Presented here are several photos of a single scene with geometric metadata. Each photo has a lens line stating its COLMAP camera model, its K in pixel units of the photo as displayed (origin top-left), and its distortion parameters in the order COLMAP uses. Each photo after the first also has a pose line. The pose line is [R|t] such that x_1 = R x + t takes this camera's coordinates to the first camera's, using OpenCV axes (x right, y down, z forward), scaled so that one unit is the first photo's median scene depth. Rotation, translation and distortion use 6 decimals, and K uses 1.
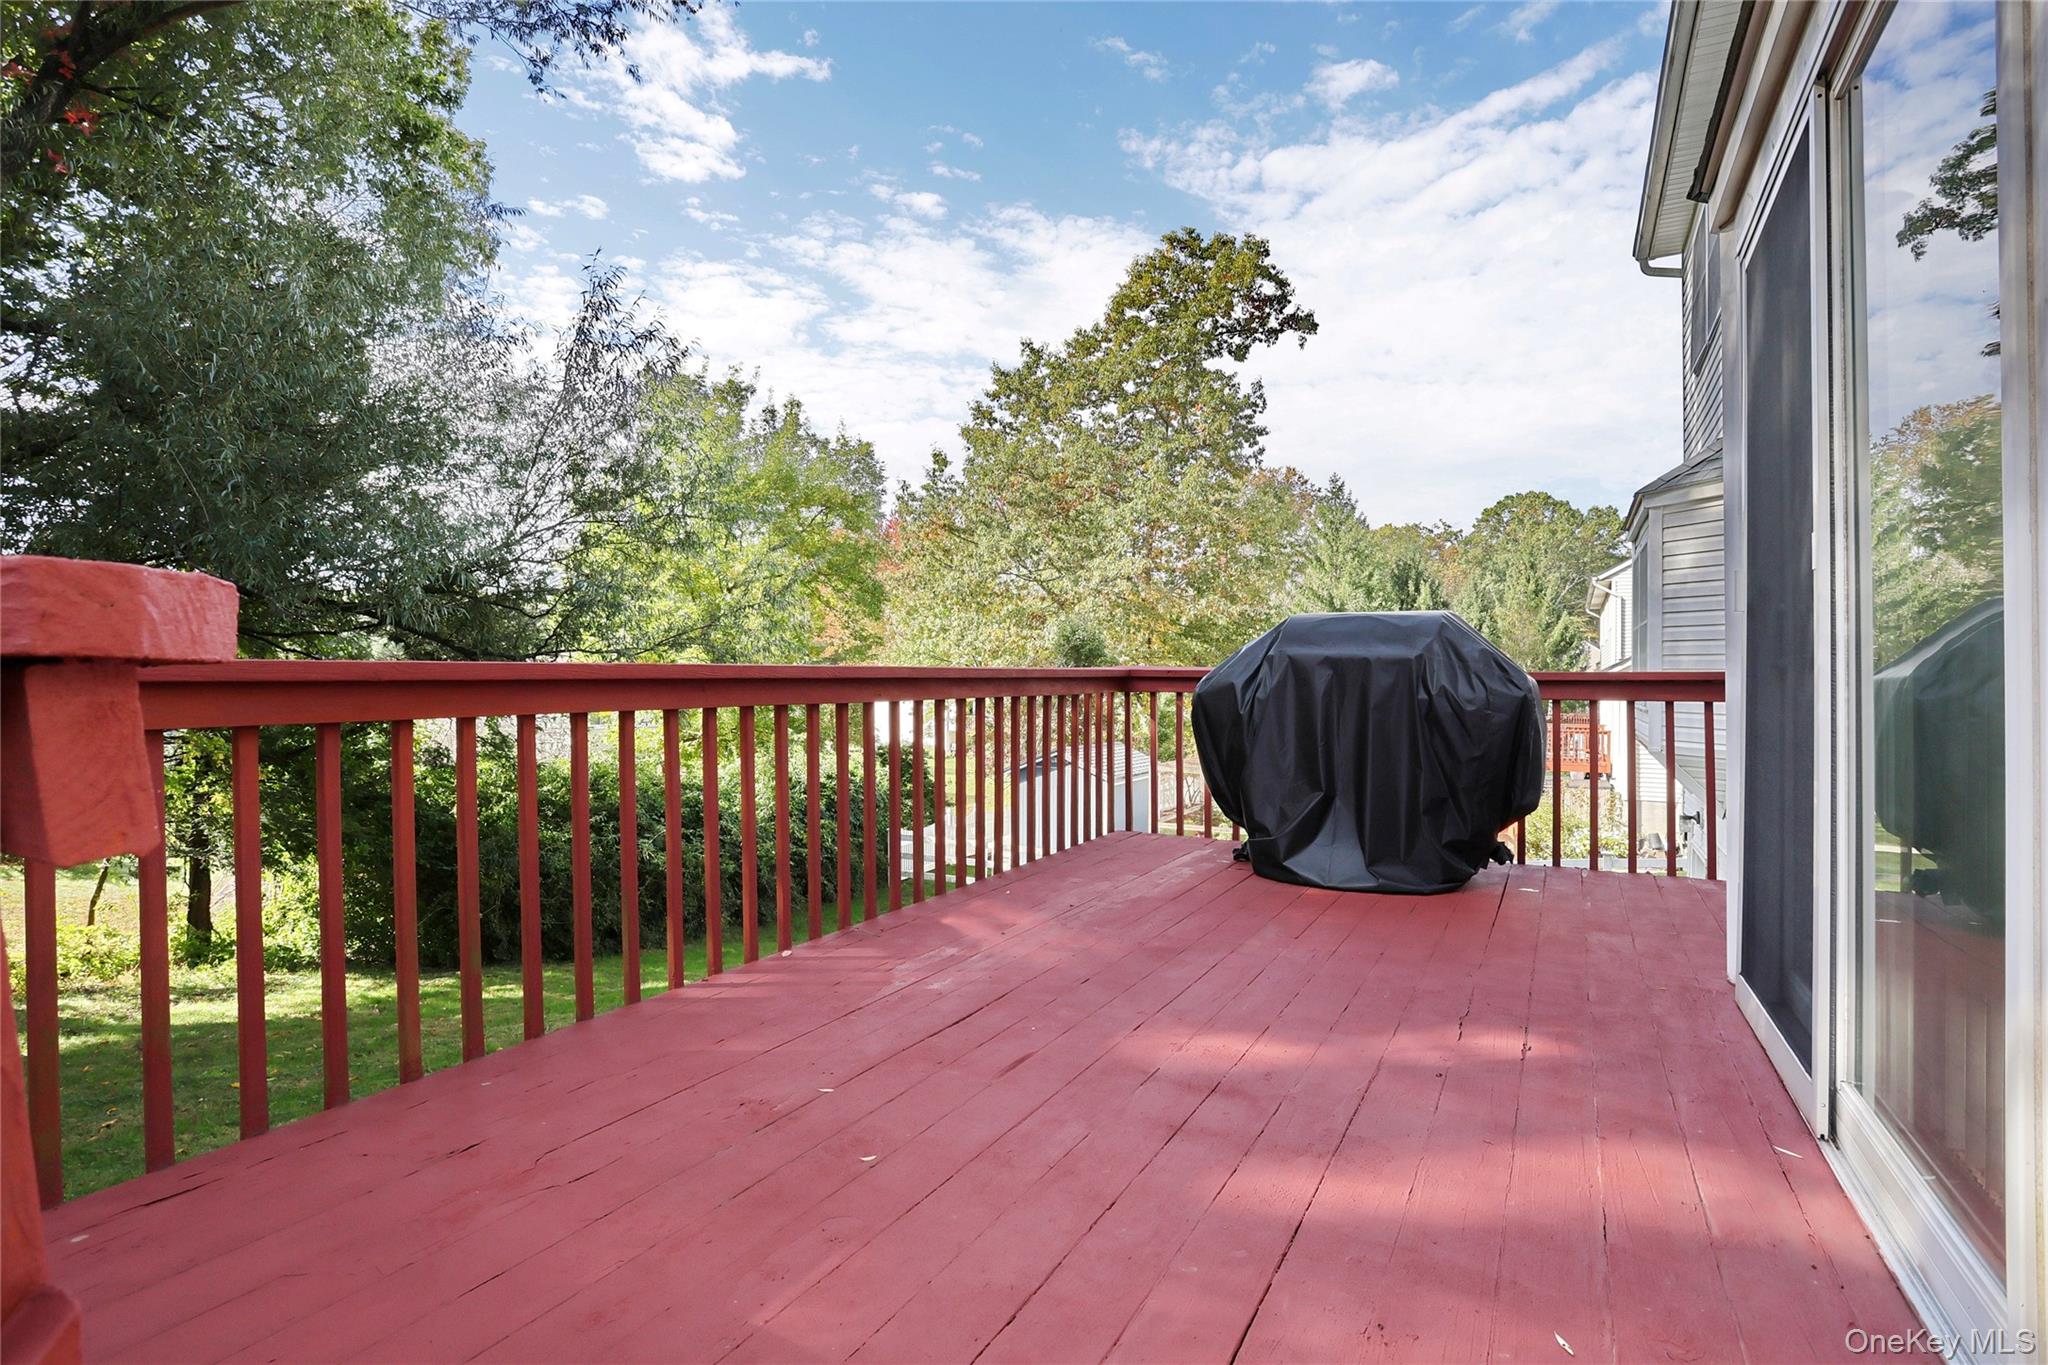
lens RADIAL K [[1038.9, 0, 1024.4], [0, 1038.9, 677.2], [0, 0, 1]] dist [-0.003934, -0.000594]
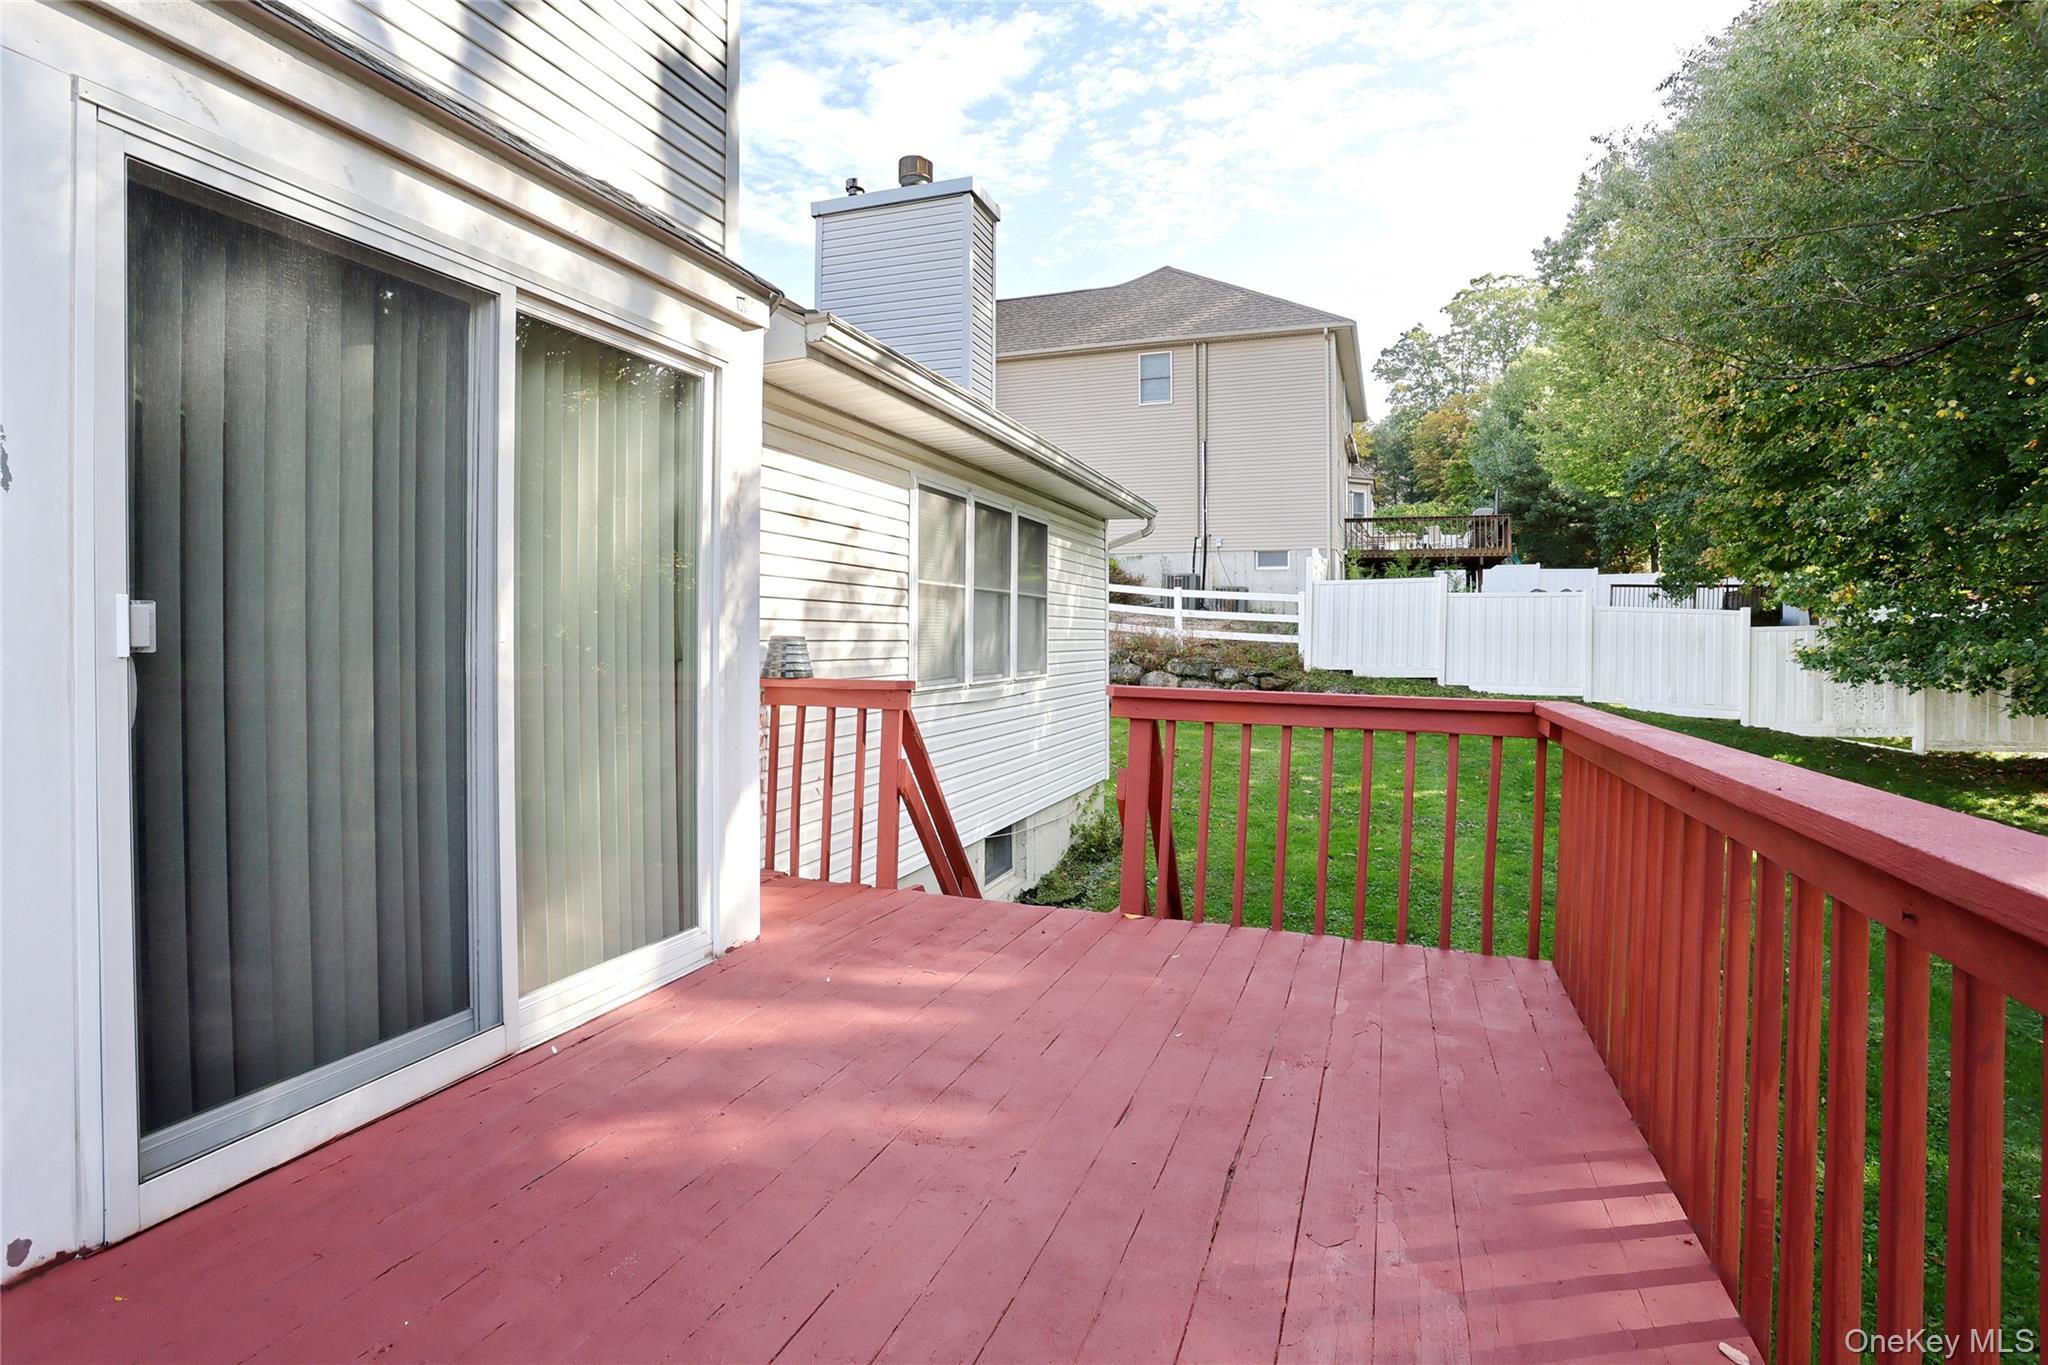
lens RADIAL K [[1038.9, 0, 1025.2], [0, 1038.9, 675.7], [0, 0, 1]] dist [-0.003934, -0.000594]
pose [[-0.988274, 0.002802, -0.152664, 0.263197], [-0.003336, 0.999197, 0.039933, -0.108972], [0.152654, 0.039974, -0.987471, 2.113412]]
